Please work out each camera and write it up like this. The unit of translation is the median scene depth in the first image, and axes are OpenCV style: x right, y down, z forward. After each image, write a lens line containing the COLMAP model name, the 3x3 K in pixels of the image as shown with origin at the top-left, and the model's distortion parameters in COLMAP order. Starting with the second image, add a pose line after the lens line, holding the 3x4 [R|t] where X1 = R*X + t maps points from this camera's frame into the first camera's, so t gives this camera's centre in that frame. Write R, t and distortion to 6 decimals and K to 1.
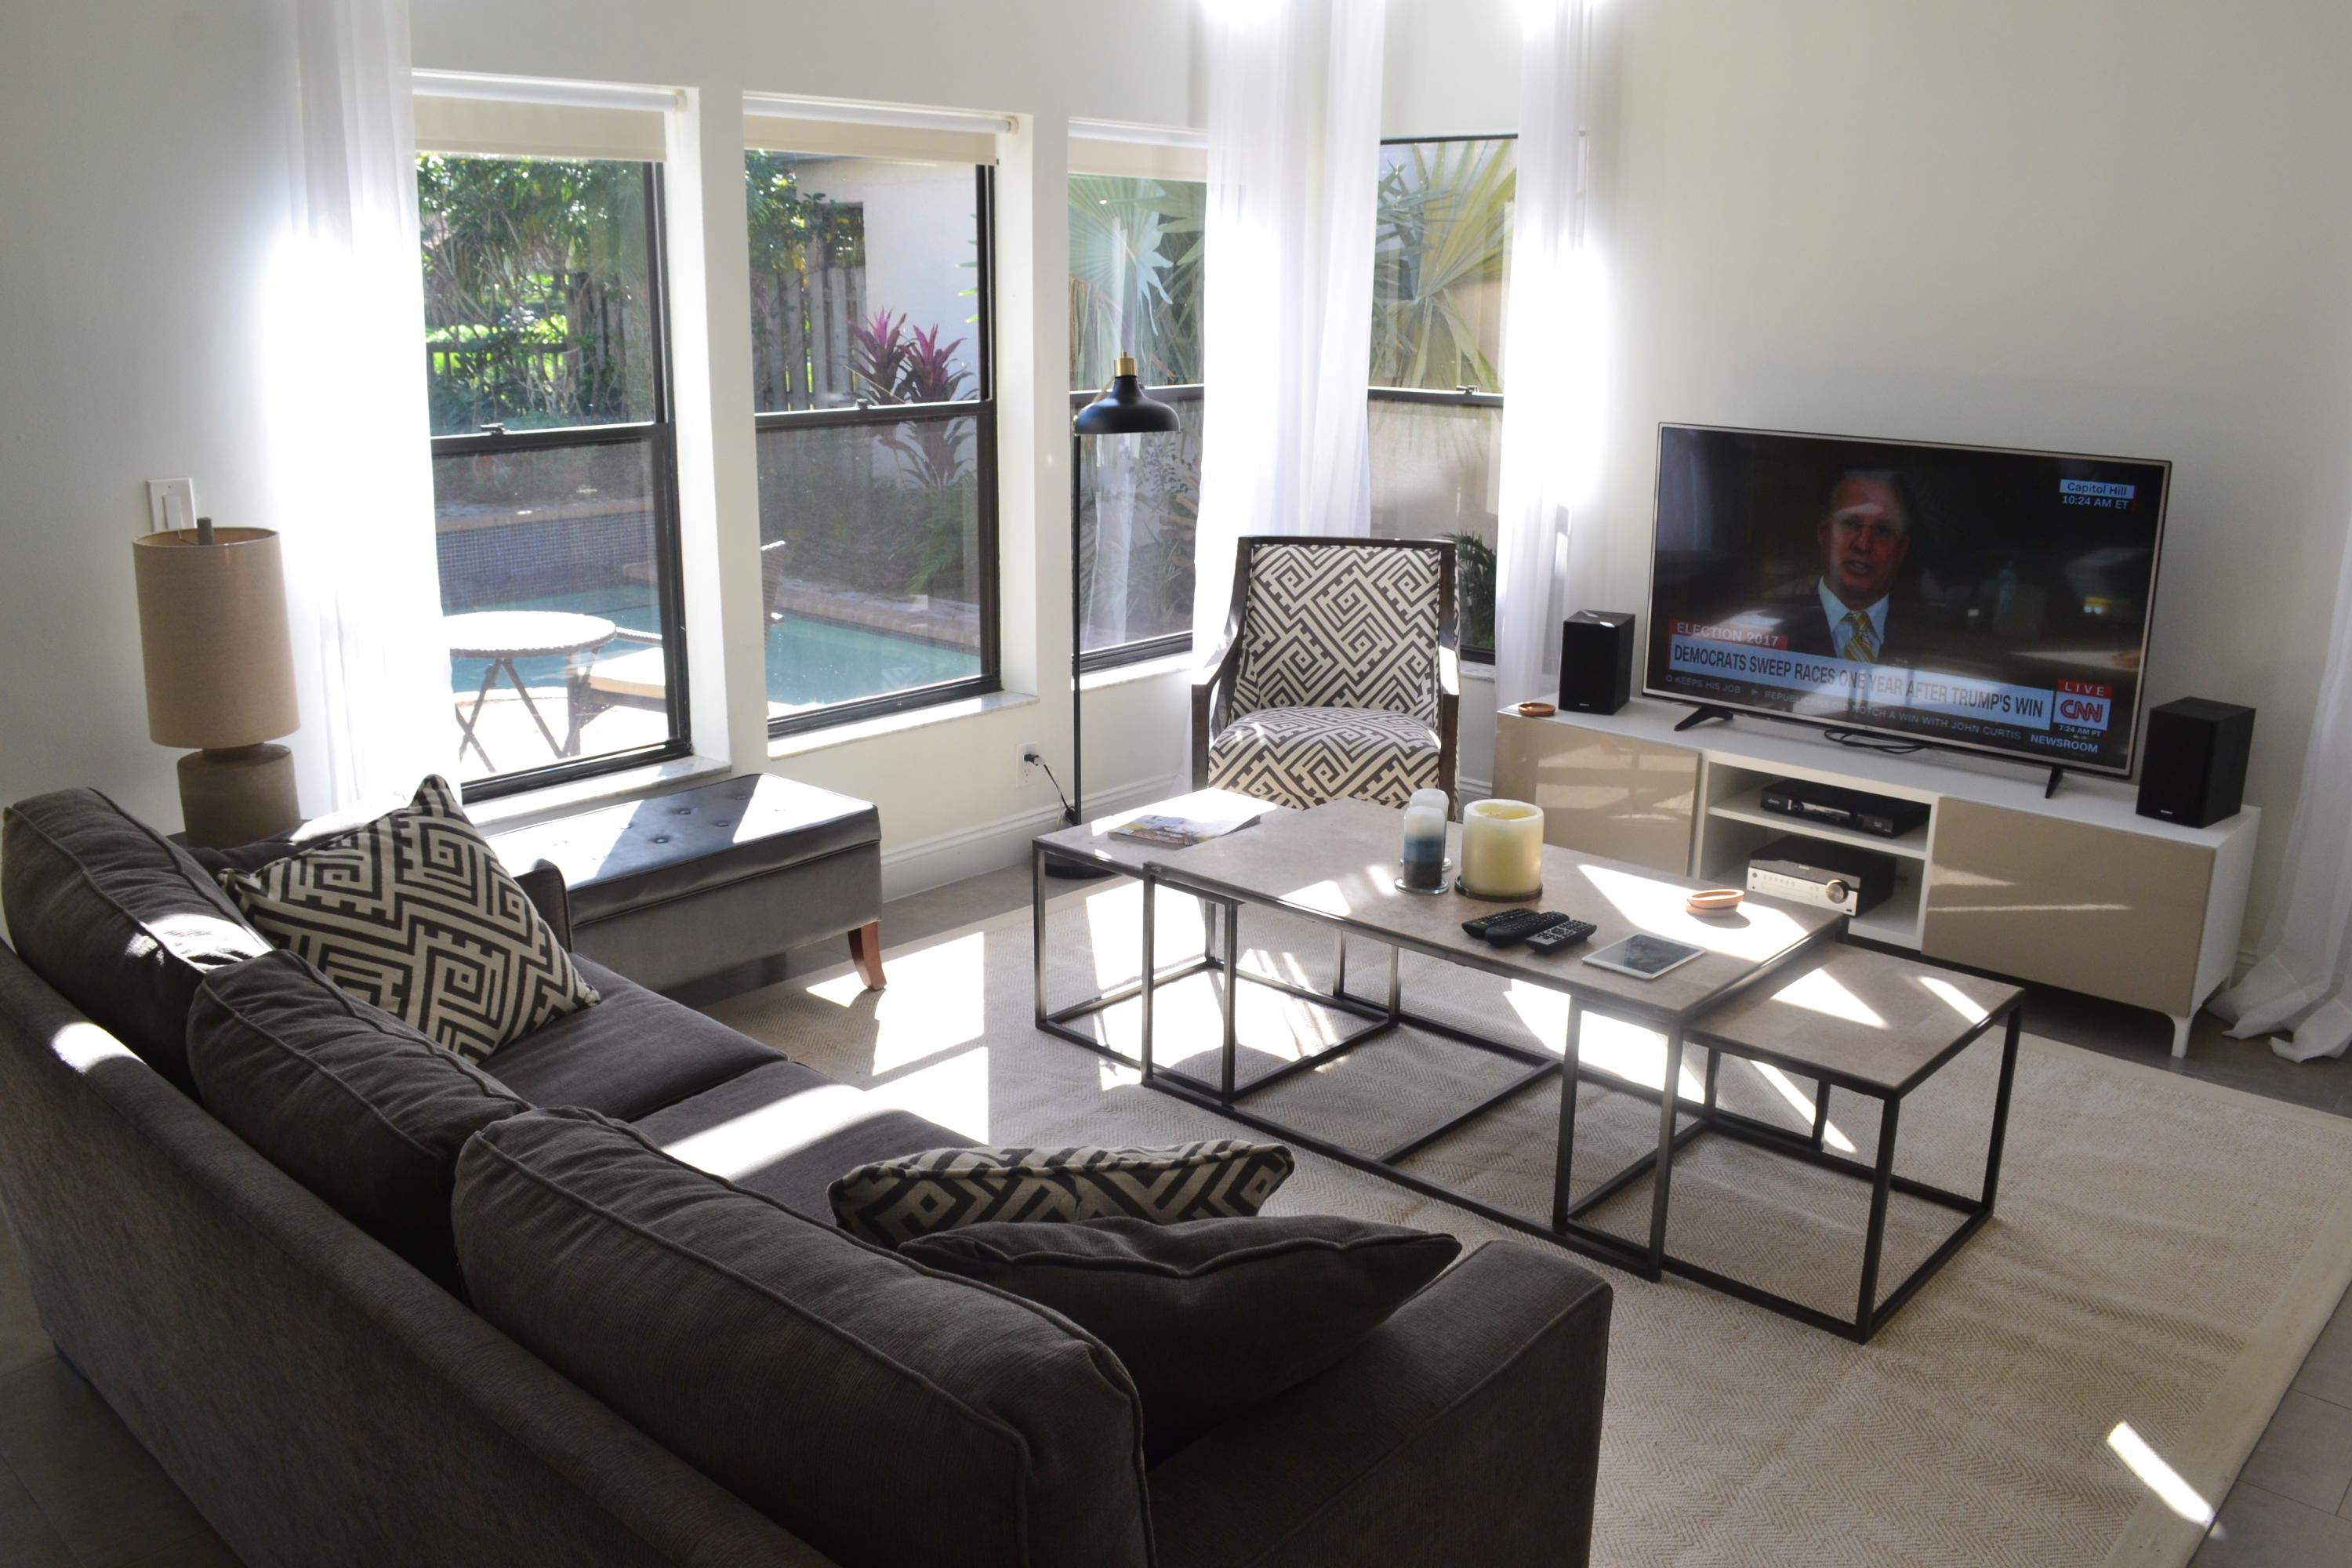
lens RADIAL K [[1886.4, 0, 1174.7], [0, 1886.4, 781.0], [0, 0, 1]] dist [-0.089773, 0.016886]
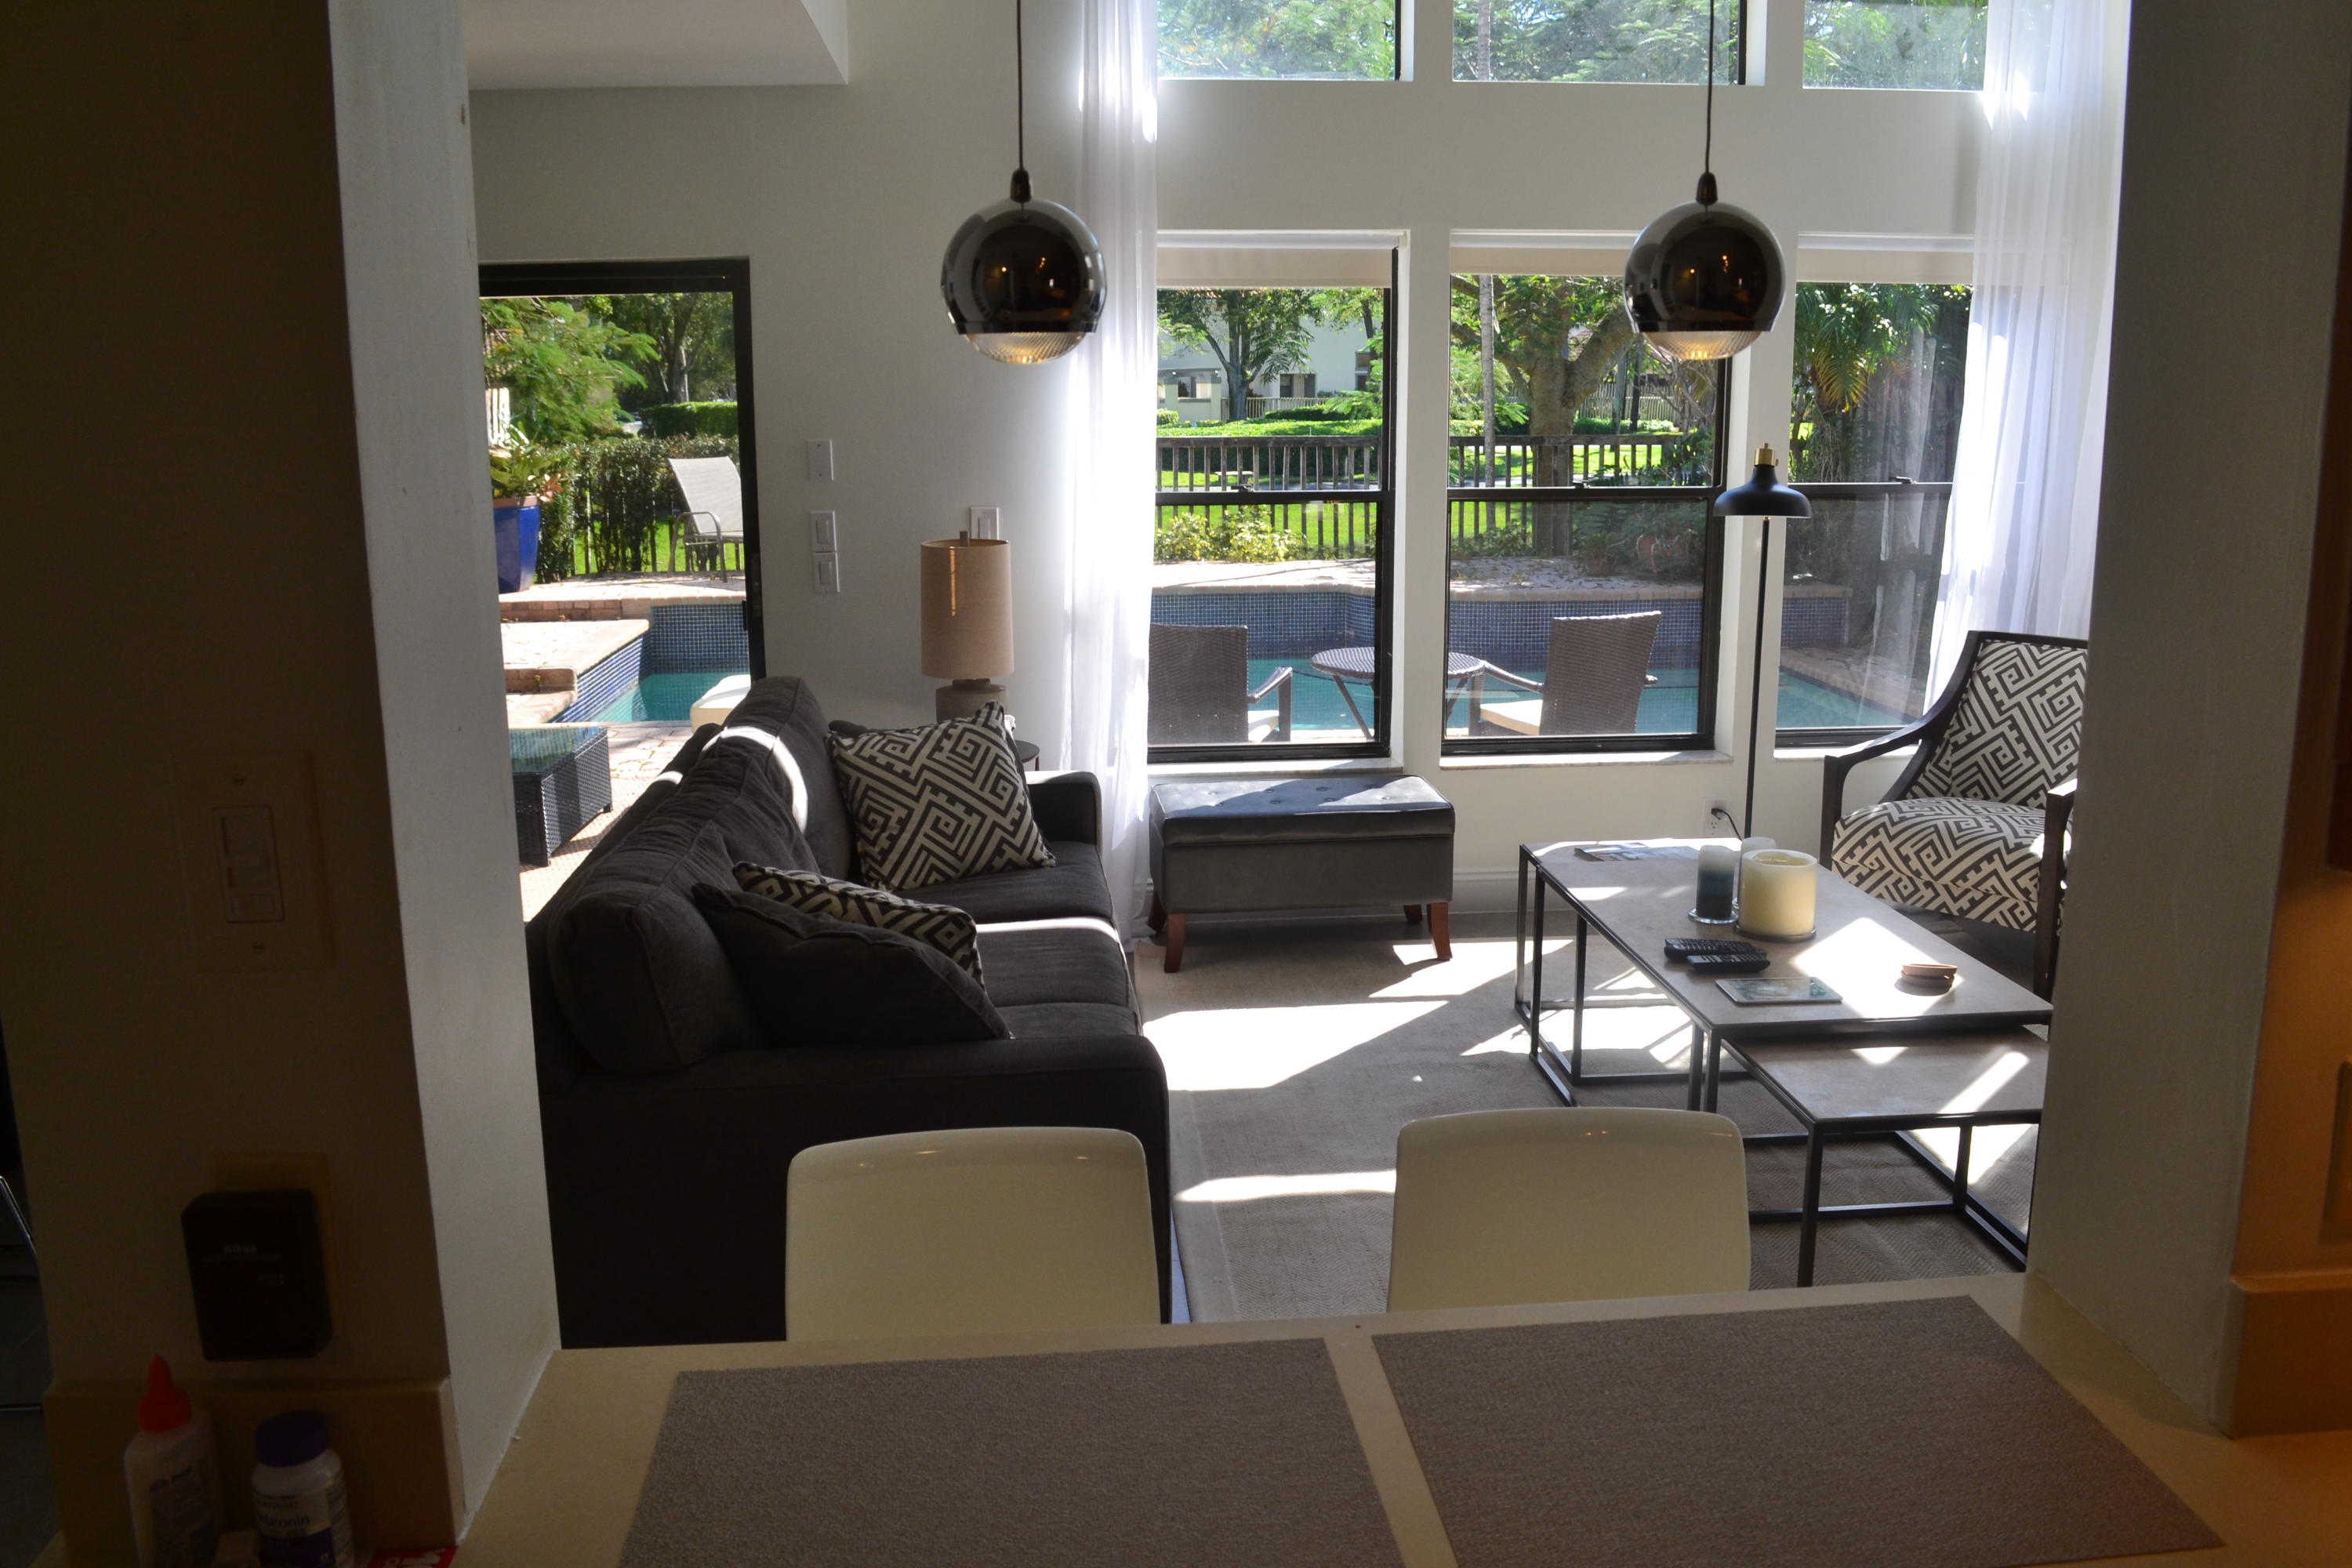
lens RADIAL K [[1920.1, 0, 1179.0], [0, 1920.1, 793.3], [0, 0, 1]] dist [-0.080992, 0.013610]
pose [[0.733140, 0.129757, -0.667584, 0.460171], [-0.164055, 0.986383, 0.011556, 0.016818], [0.659994, 0.101049, 0.744444, -0.035761]]
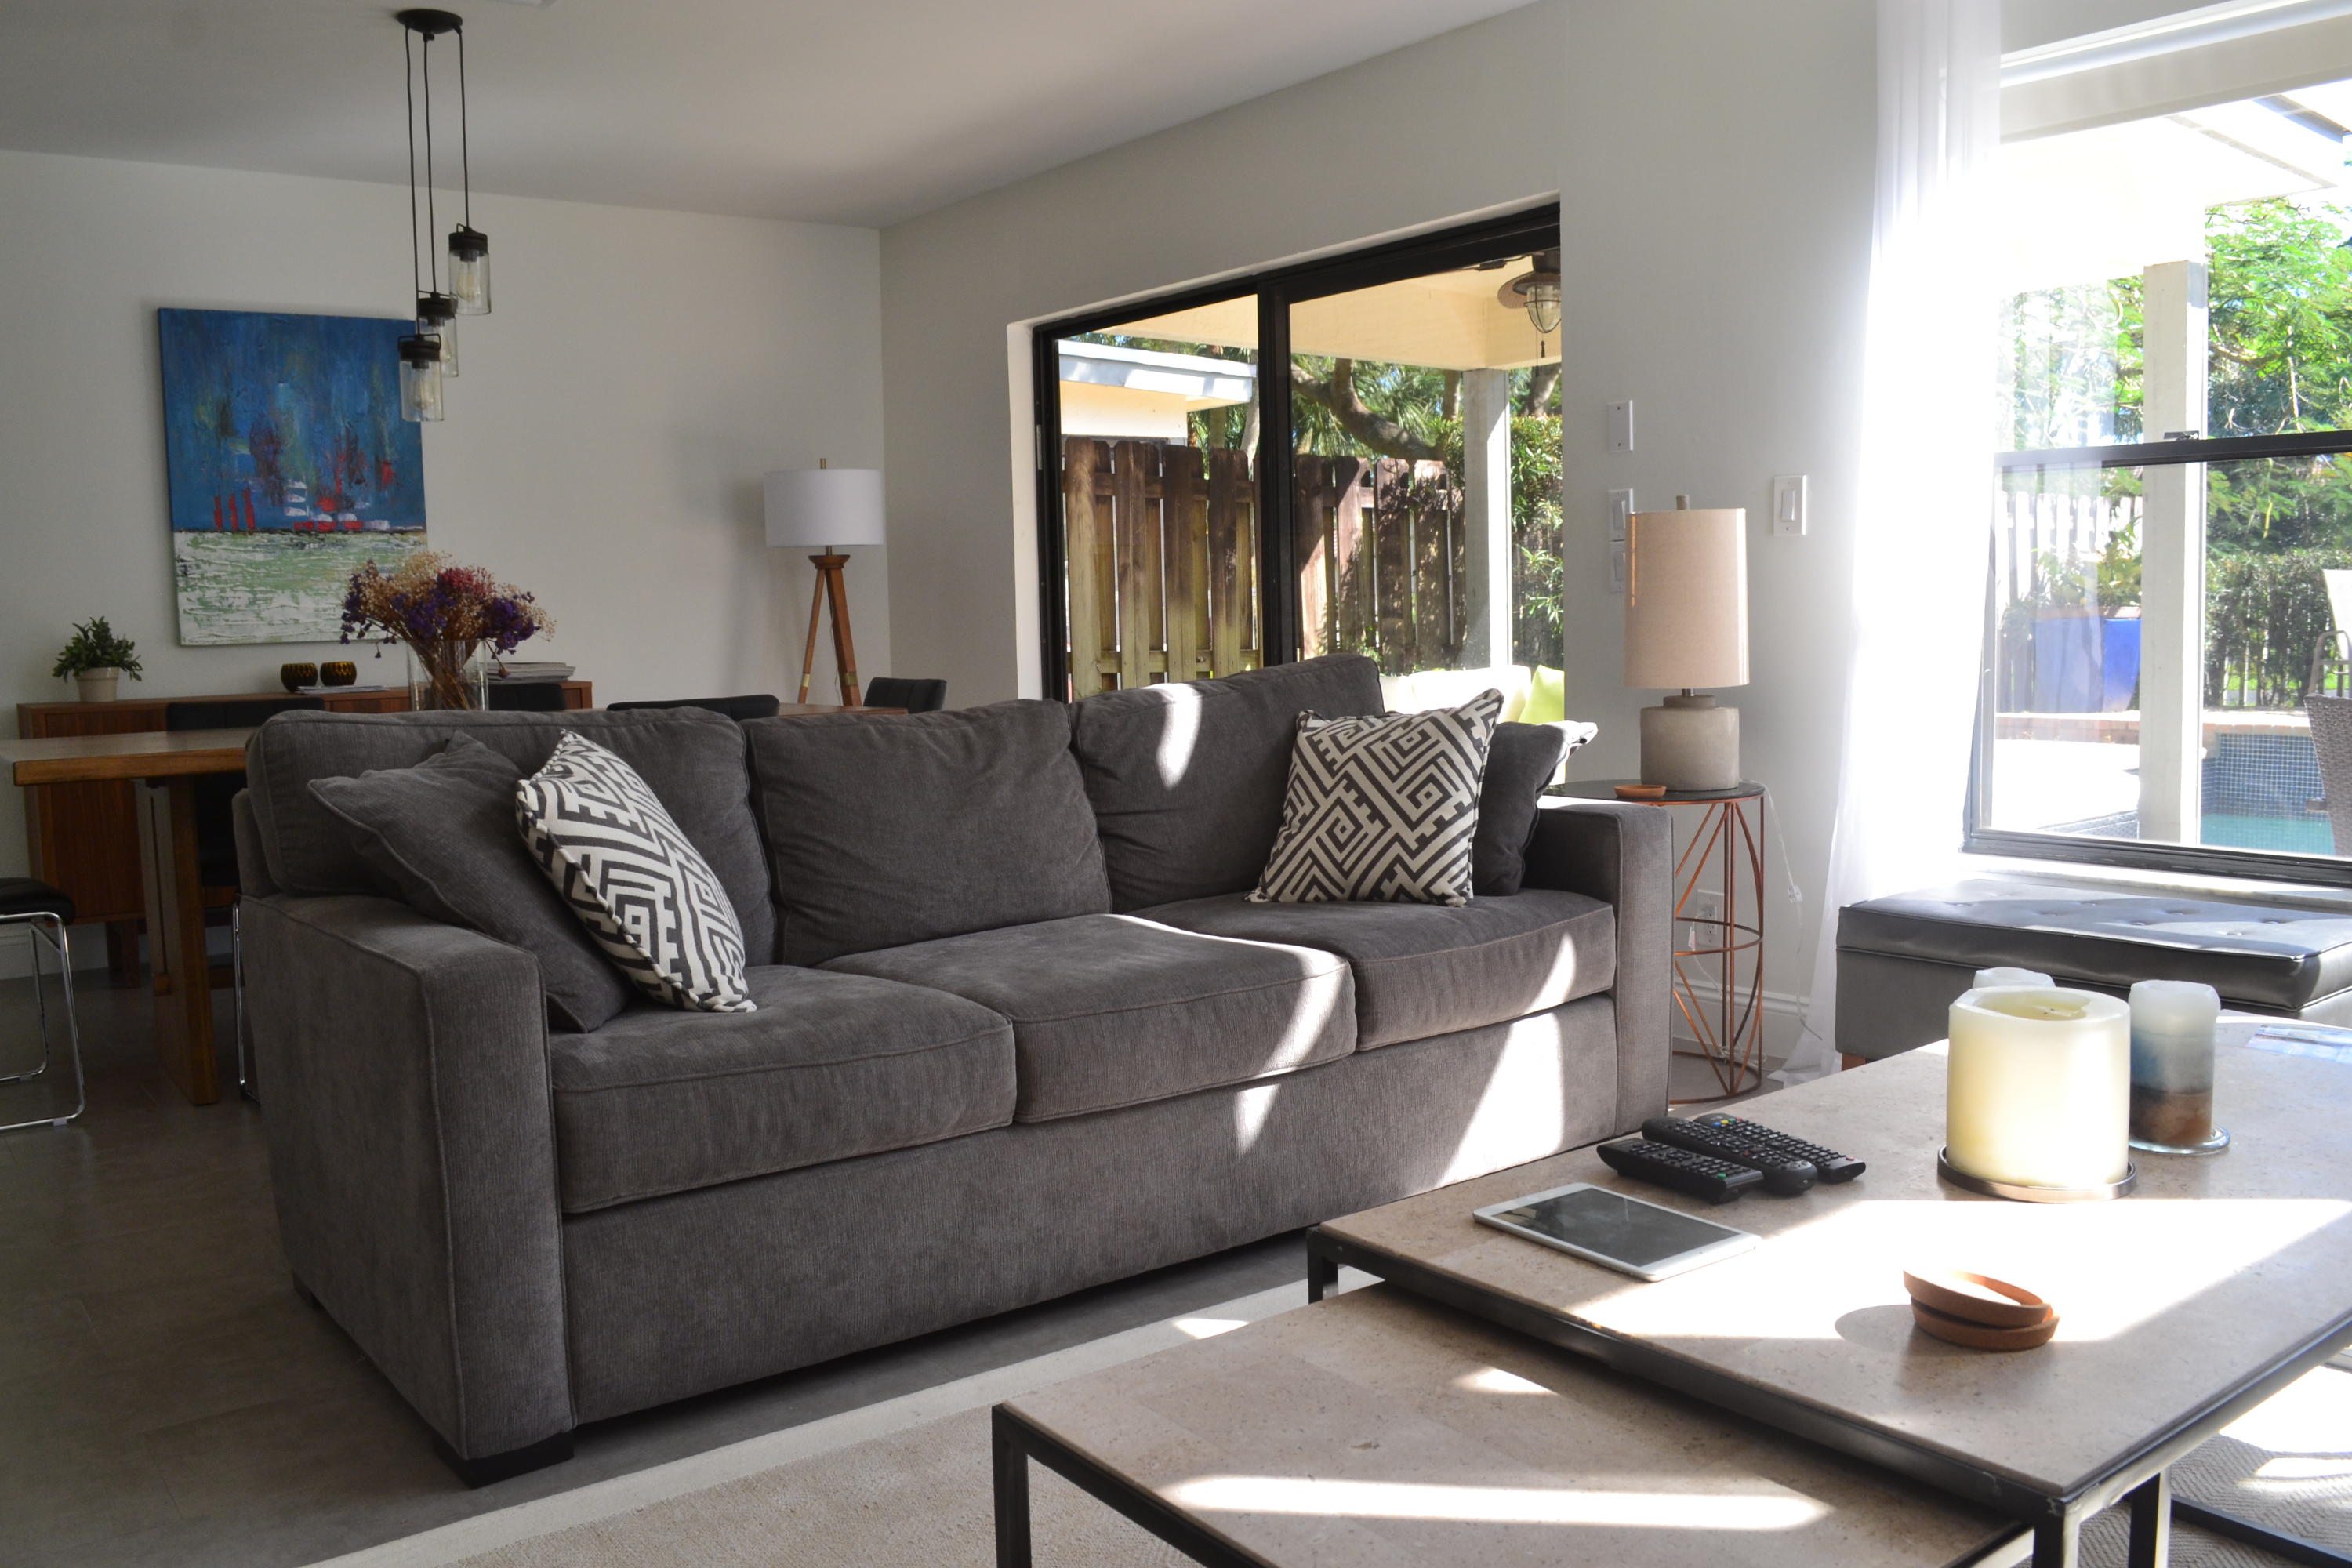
lens RADIAL K [[1920.1, 0, 1179.0], [0, 1920.1, 793.3], [0, 0, 1]] dist [-0.080992, 0.013610]
pose [[-0.187874, 0.092002, -0.977875, 0.470933], [-0.234815, 0.962525, 0.135672, -0.032956], [0.953711, 0.255109, -0.159230, 0.609592]]
